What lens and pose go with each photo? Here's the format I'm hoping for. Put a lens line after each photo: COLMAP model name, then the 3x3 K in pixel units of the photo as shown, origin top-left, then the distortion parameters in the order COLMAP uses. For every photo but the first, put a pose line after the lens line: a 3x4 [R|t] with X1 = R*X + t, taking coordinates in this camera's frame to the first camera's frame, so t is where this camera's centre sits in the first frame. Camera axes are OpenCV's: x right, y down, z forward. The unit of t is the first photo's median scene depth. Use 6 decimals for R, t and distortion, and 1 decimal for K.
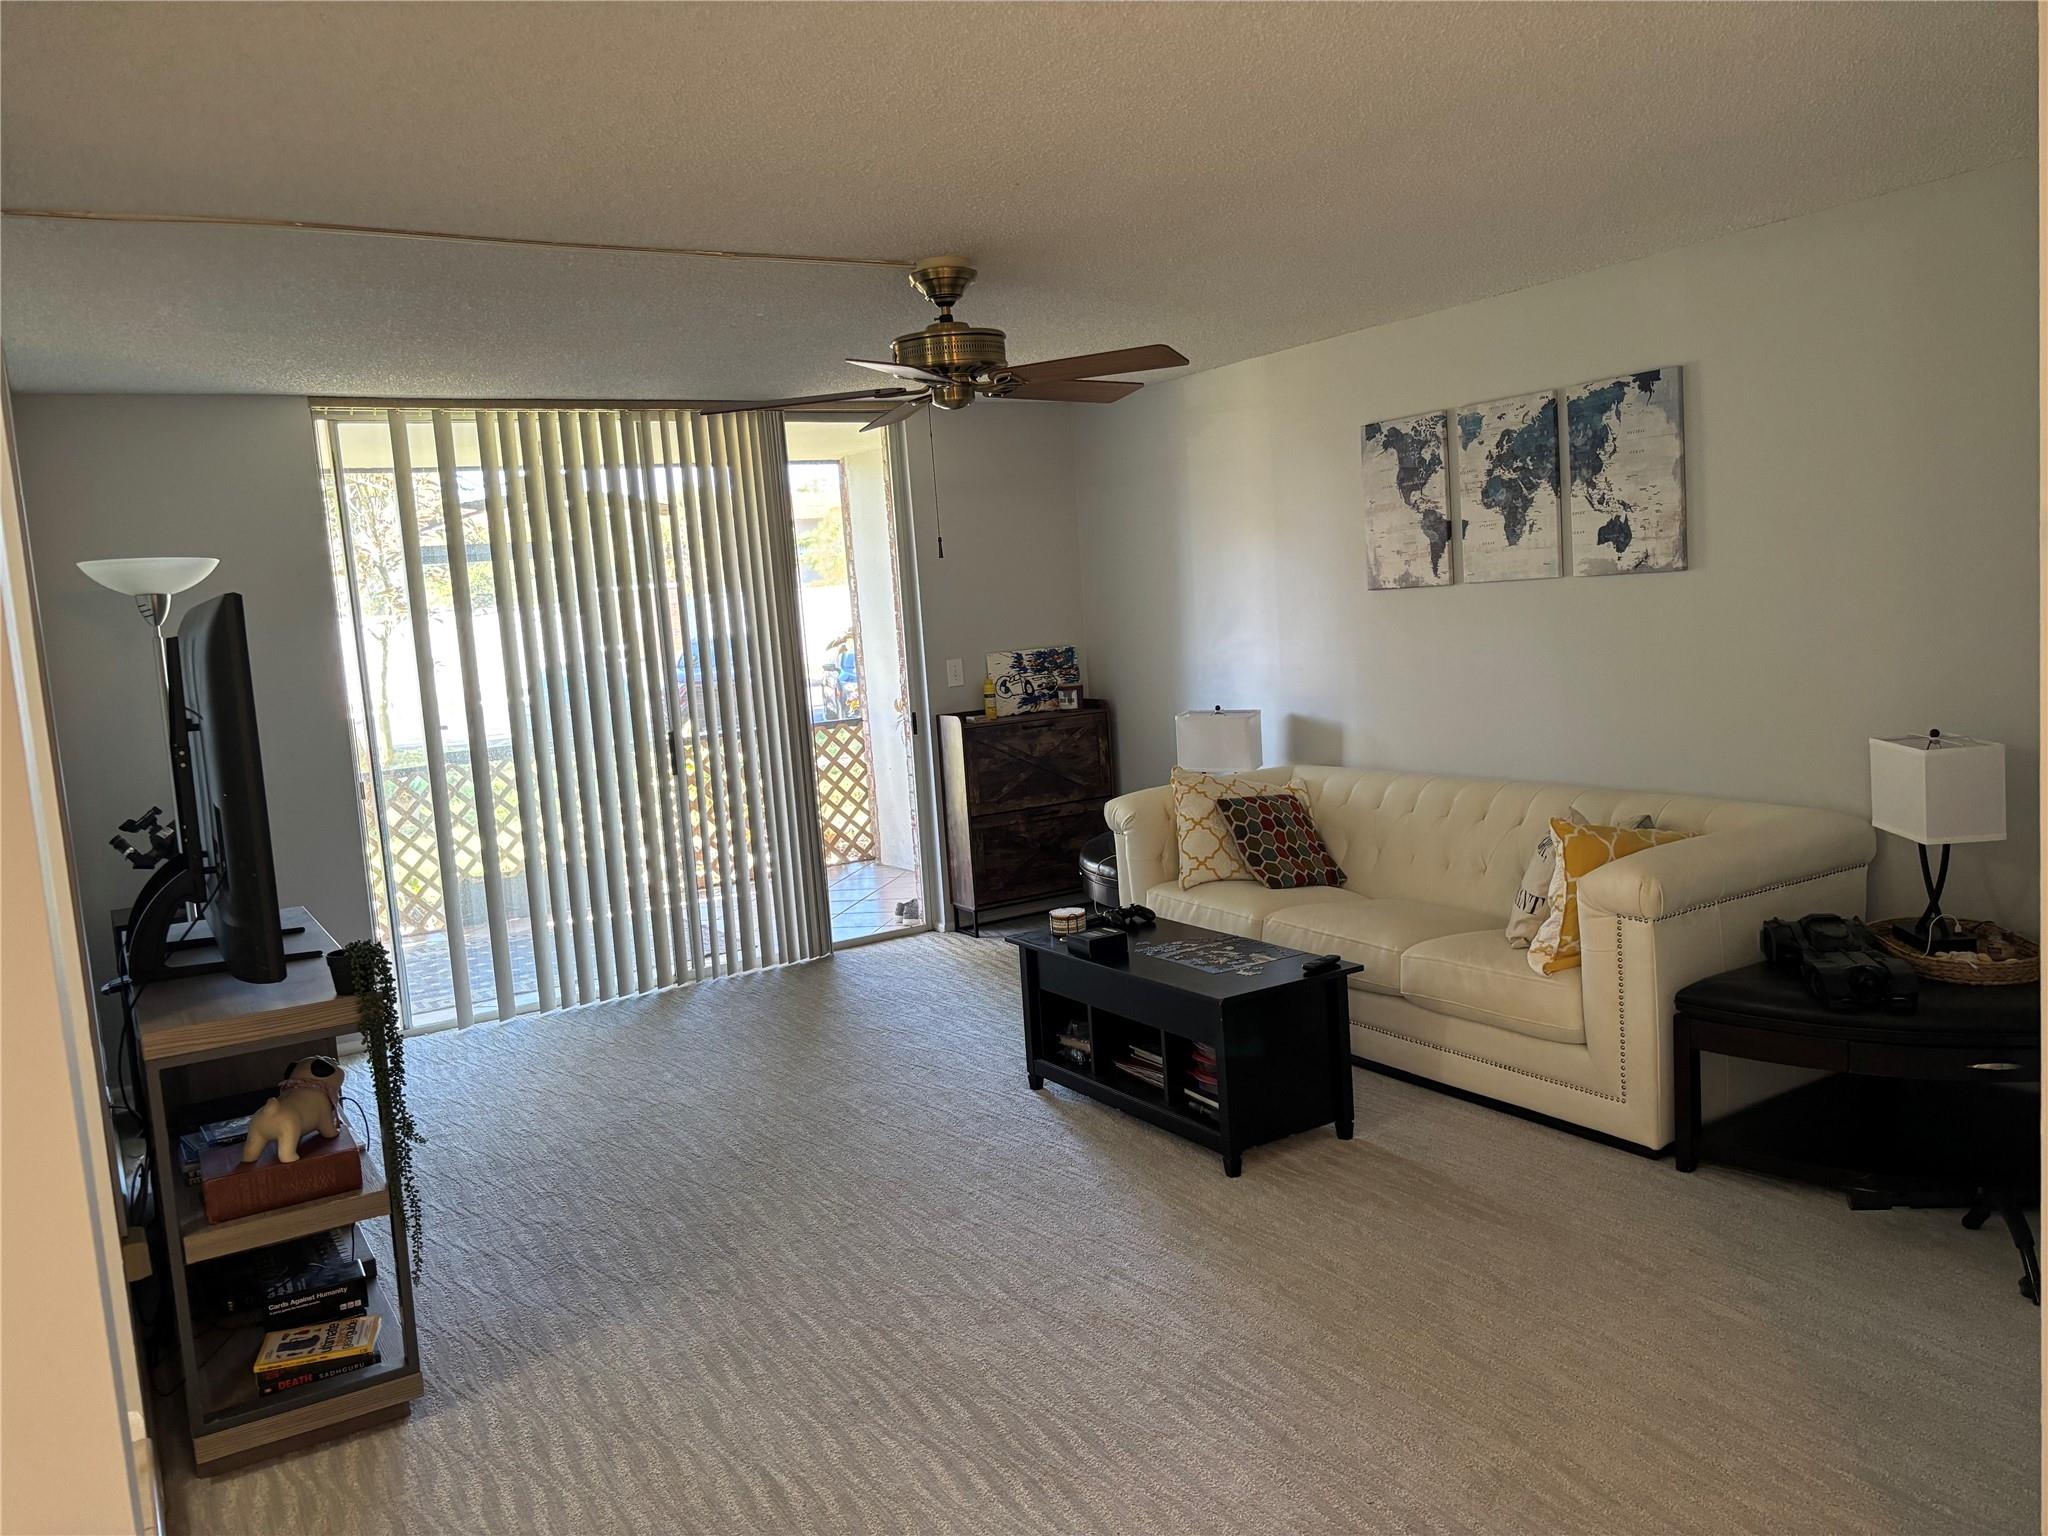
lens RADIAL K [[1551.7, 0, 1017.9], [0, 1551.7, 746.6], [0, 0, 1]] dist [-0.007540, -0.022423]
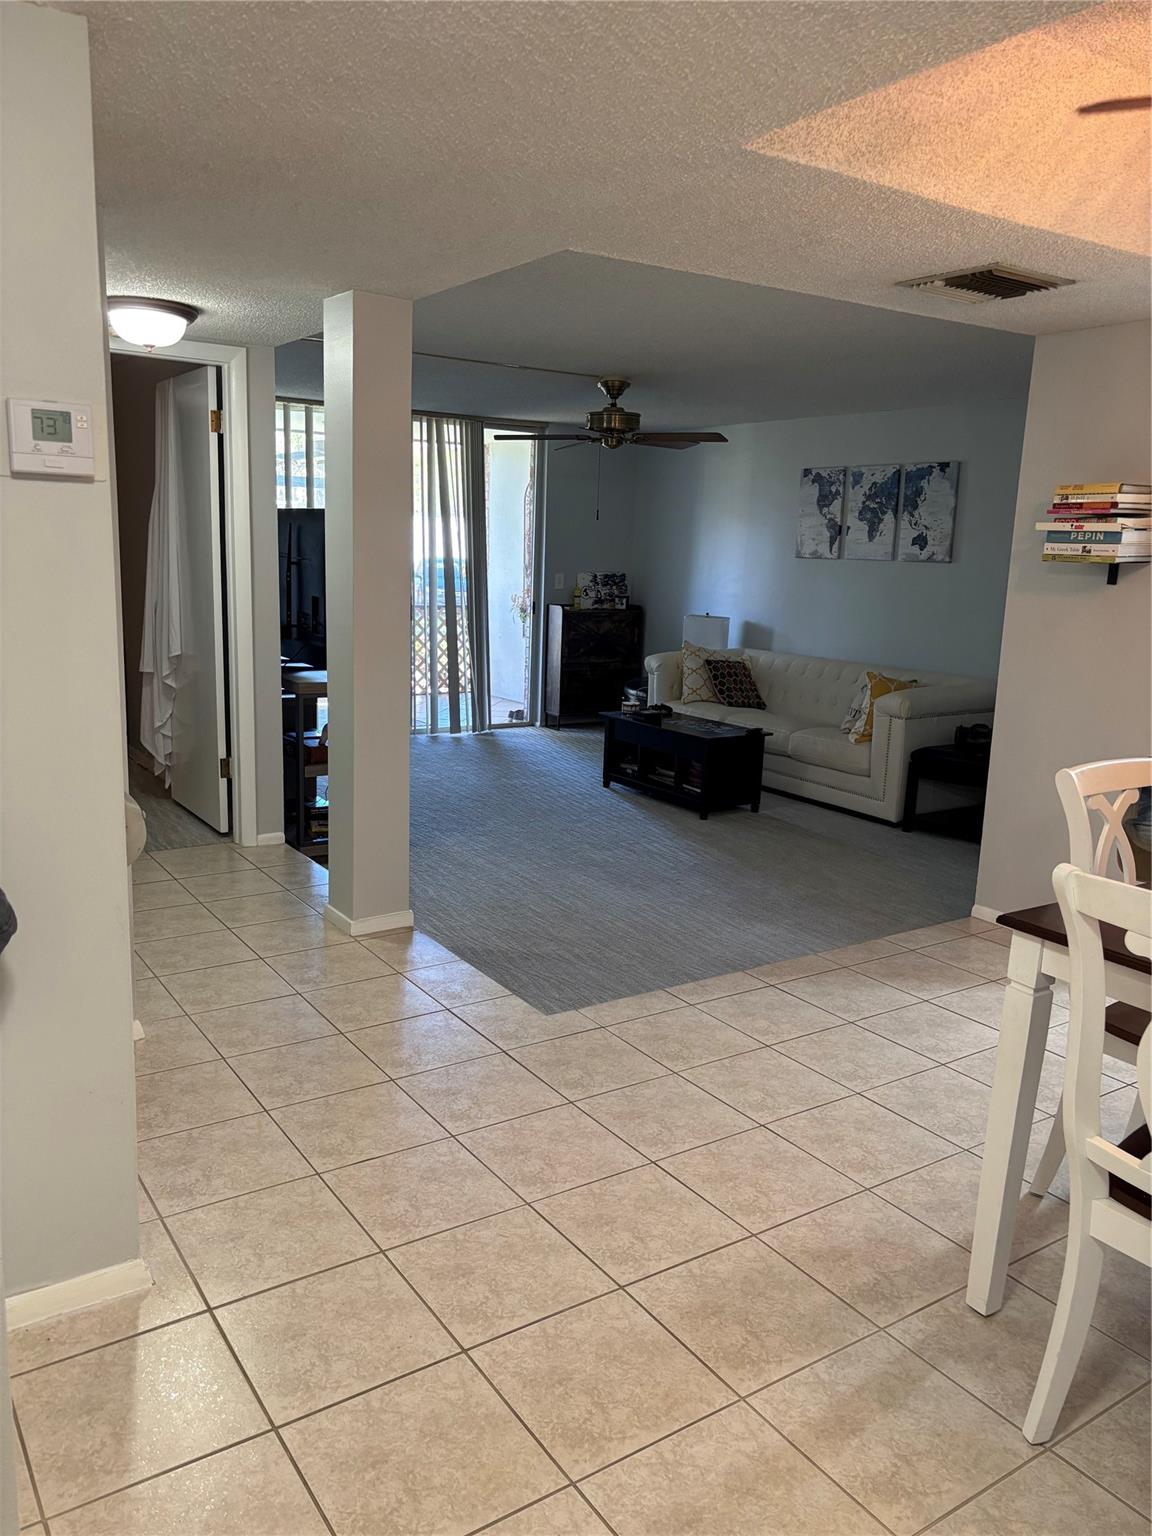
lens RADIAL K [[1163.8, 0, 569.4], [0, 1163.8, 782.5], [0, 0, 1]] dist [-0.007540, -0.022423]
pose [[0.994230, 0.092247, 0.054743, -0.115792], [-0.097557, 0.989790, 0.103916, 0.057779], [-0.044598, -0.108657, 0.993078, -0.492940]]
